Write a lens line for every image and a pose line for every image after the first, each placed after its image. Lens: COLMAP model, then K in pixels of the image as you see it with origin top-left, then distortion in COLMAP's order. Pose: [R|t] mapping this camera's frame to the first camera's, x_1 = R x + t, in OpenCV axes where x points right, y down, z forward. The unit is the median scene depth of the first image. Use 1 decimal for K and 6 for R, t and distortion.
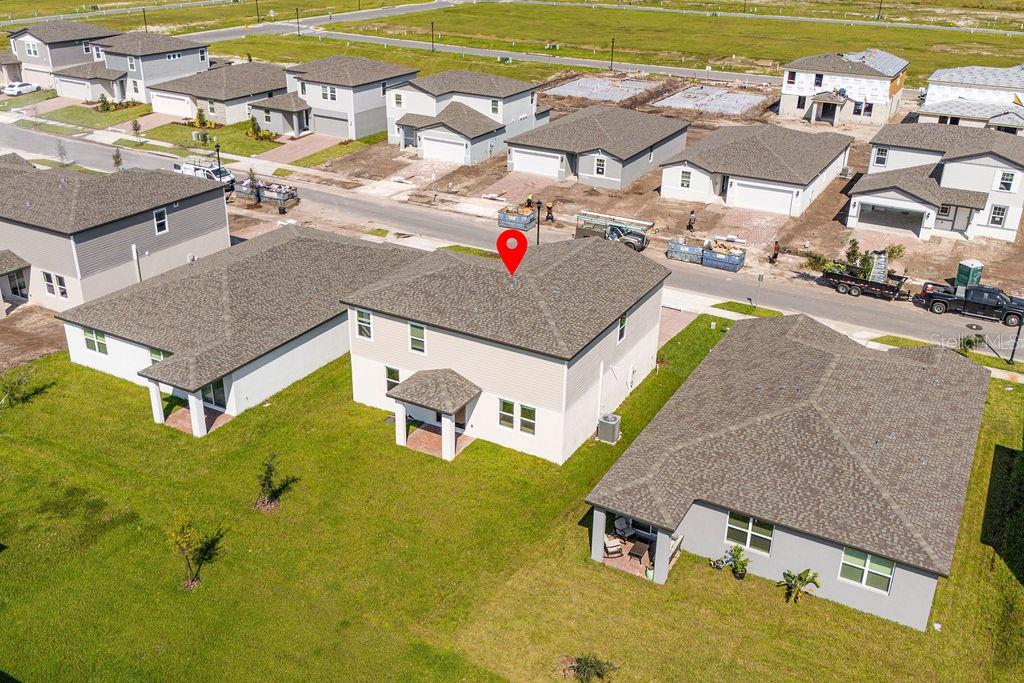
lens RADIAL K [[927.9, 0, 512.0], [0, 927.9, 341.5], [0, 0, 1]] dist [0.096698, -0.144927]
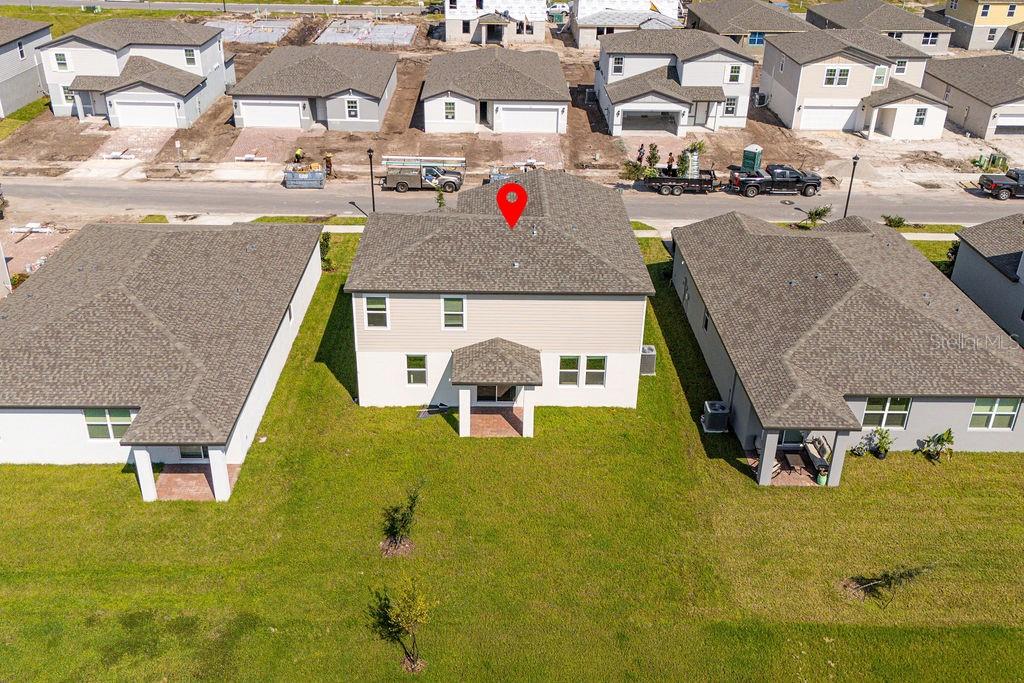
lens RADIAL K [[927.9, 0, 512.0], [0, 927.9, 341.5], [0, 0, 1]] dist [0.096698, -0.144927]
pose [[0.866742, -0.236291, 0.439233, -0.260251], [0.211411, 0.971681, 0.105549, -0.033567], [-0.451735, 0.001375, 0.892151, 0.124064]]
